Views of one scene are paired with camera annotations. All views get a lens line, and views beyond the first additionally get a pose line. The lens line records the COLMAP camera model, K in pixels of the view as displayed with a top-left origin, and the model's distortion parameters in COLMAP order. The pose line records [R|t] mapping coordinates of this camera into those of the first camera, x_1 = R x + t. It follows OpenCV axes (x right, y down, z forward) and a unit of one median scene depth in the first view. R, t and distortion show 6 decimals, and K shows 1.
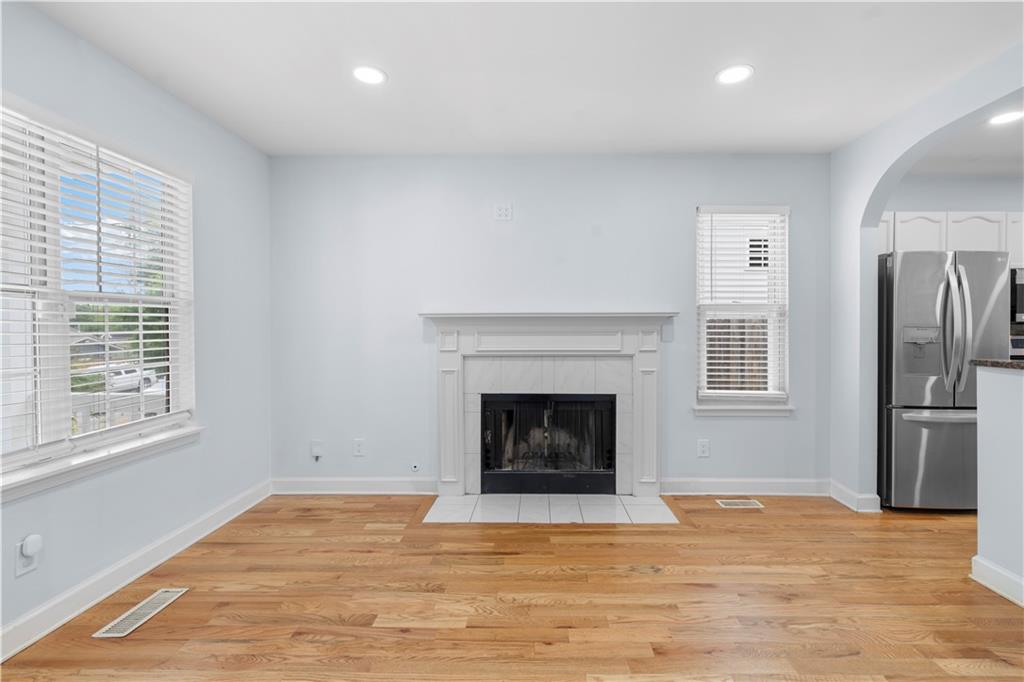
lens RADIAL K [[457.1, 0, 529.9], [0, 457.1, 331.4], [0, 0, 1]] dist [-0.003508, 0.000265]
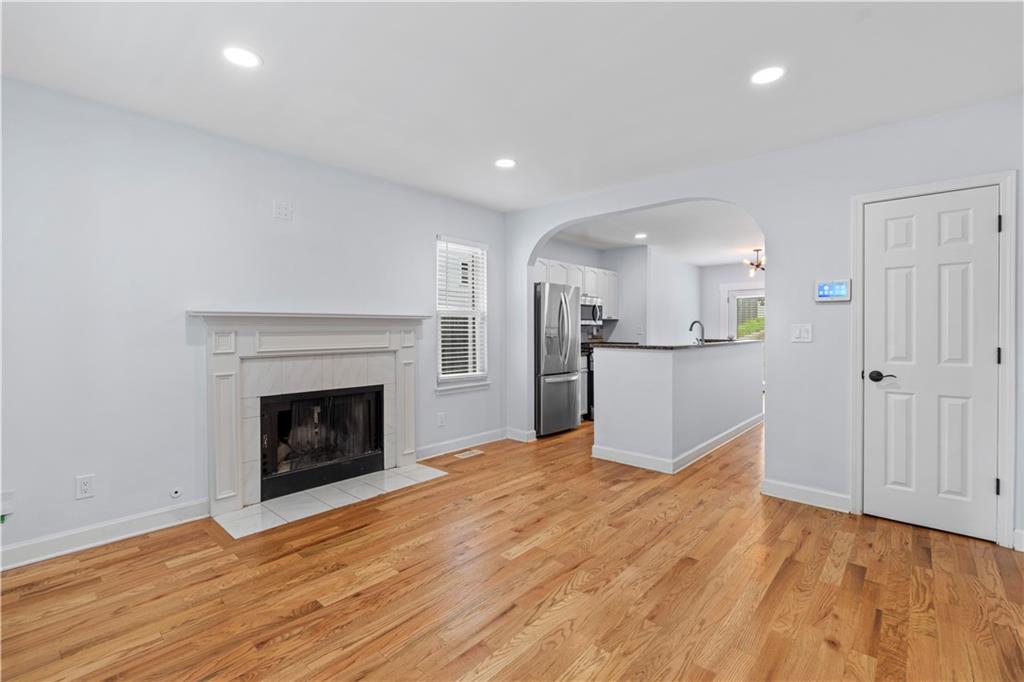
lens RADIAL K [[457.1, 0, 506.6], [0, 457.1, 333.0], [0, 0, 1]] dist [-0.003508, 0.000265]
pose [[0.666282, -0.007246, 0.745665, -0.537498], [0.005339, 0.999974, 0.004947, 0.001624], [-0.745681, 0.000686, 0.666303, -0.018833]]
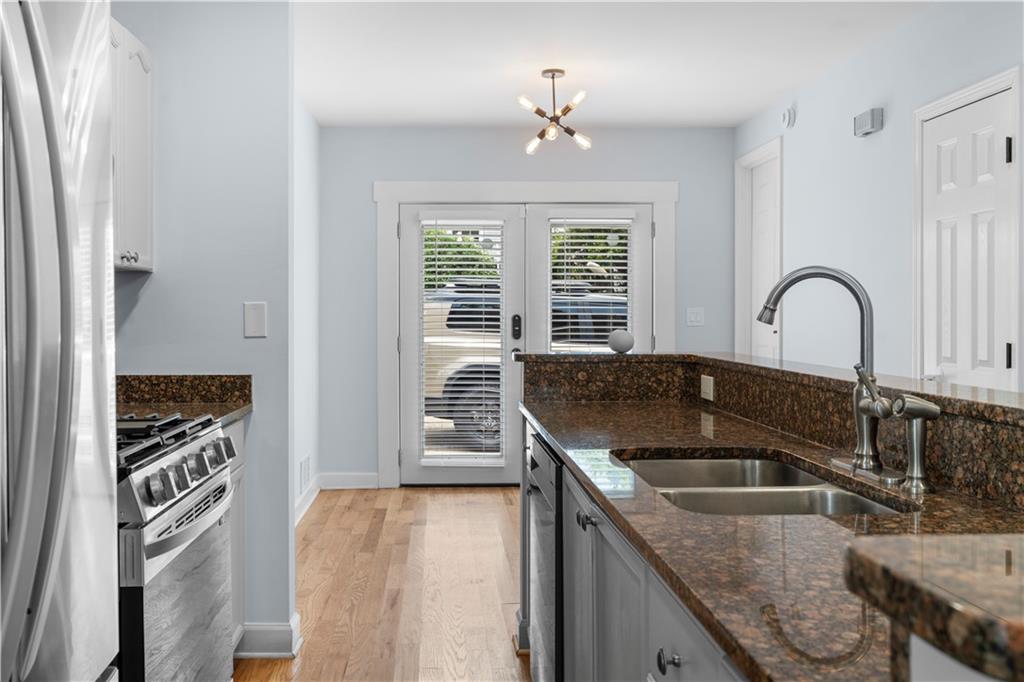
lens RADIAL K [[918.9, 0, 471.3], [0, 918.9, 322.3], [0, 0, 1]] dist [-0.009411, -0.006222]
pose [[-0.048279, -0.010422, 0.998780, 0.590241], [0.008927, 0.999901, 0.010865, -0.003181], [-0.998794, 0.009441, -0.048181, 0.842750]]
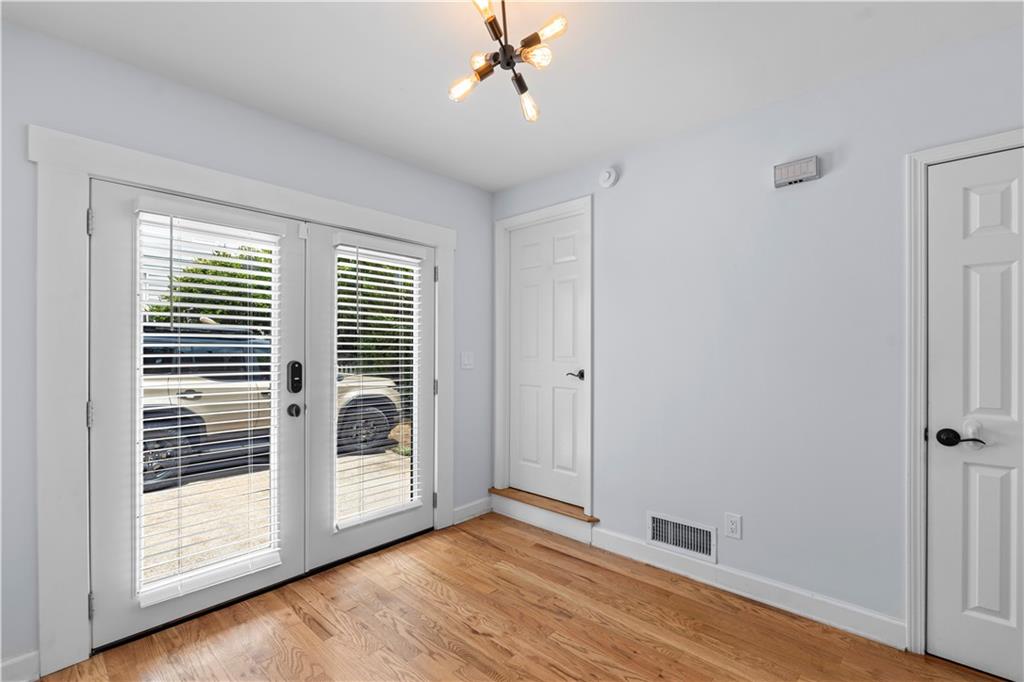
lens RADIAL K [[457.1, 0, 512.9], [0, 457.1, 348.9], [0, 0, 1]] dist [-0.003508, 0.000265]
pose [[-0.745460, 0.004113, 0.666538, 1.869216], [0.005324, 0.999986, -0.000216, -0.016260], [-0.666529, 0.003388, -0.745471, 0.986356]]
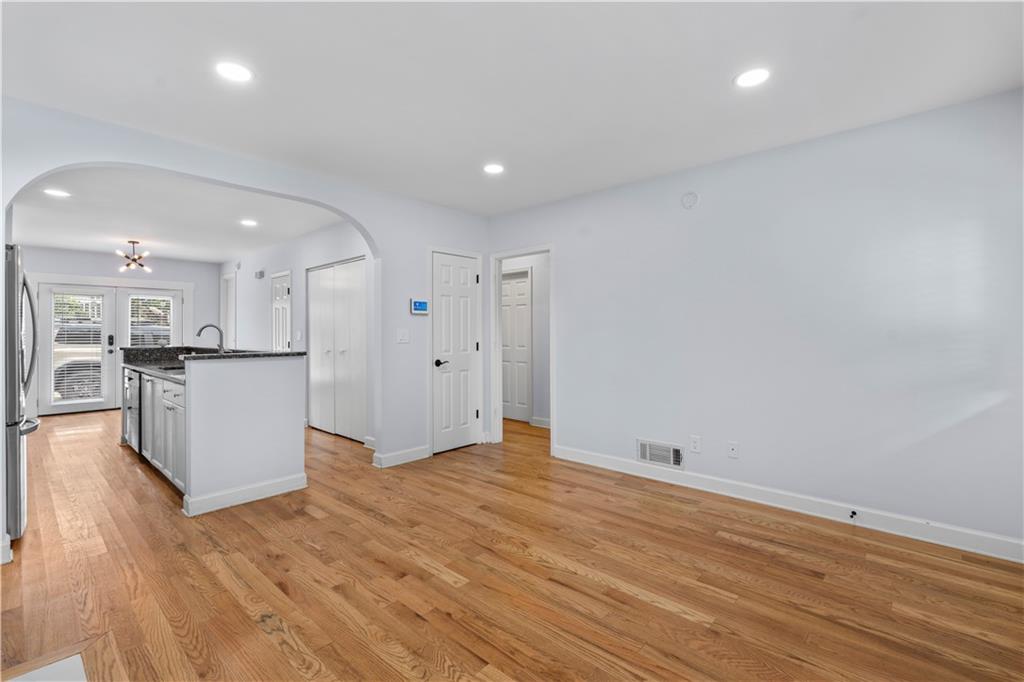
lens RADIAL K [[457.1, 0, 509.3], [0, 457.1, 328.2], [0, 0, 1]] dist [-0.003508, 0.000265]
pose [[-0.745601, 0.008592, 0.666337, -0.487664], [0.007943, 0.999960, -0.004005, -0.006058], [-0.666345, 0.002307, -0.745640, 1.031479]]
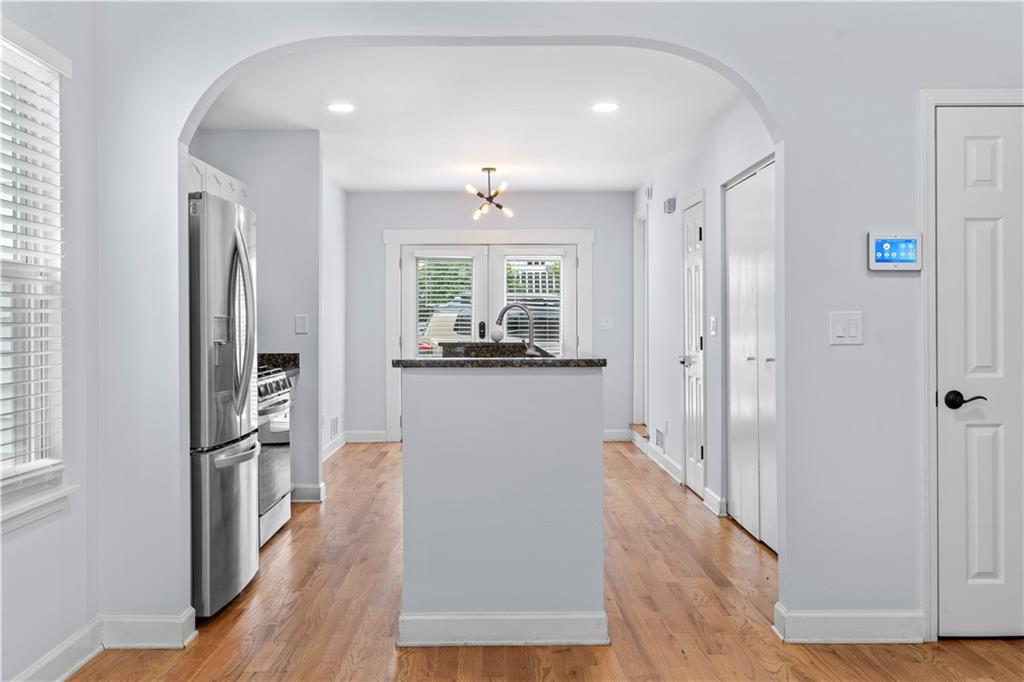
lens RADIAL K [[953.9, 0, 511.5], [0, 953.9, 319.0], [0, 0, 1]] dist [0.003715, 0.000000]
pose [[-0.033373, 0.000696, 0.999443, -0.474605], [0.008285, 0.999966, -0.000420, -0.003348], [-0.999409, 0.008267, -0.033378, 0.644745]]
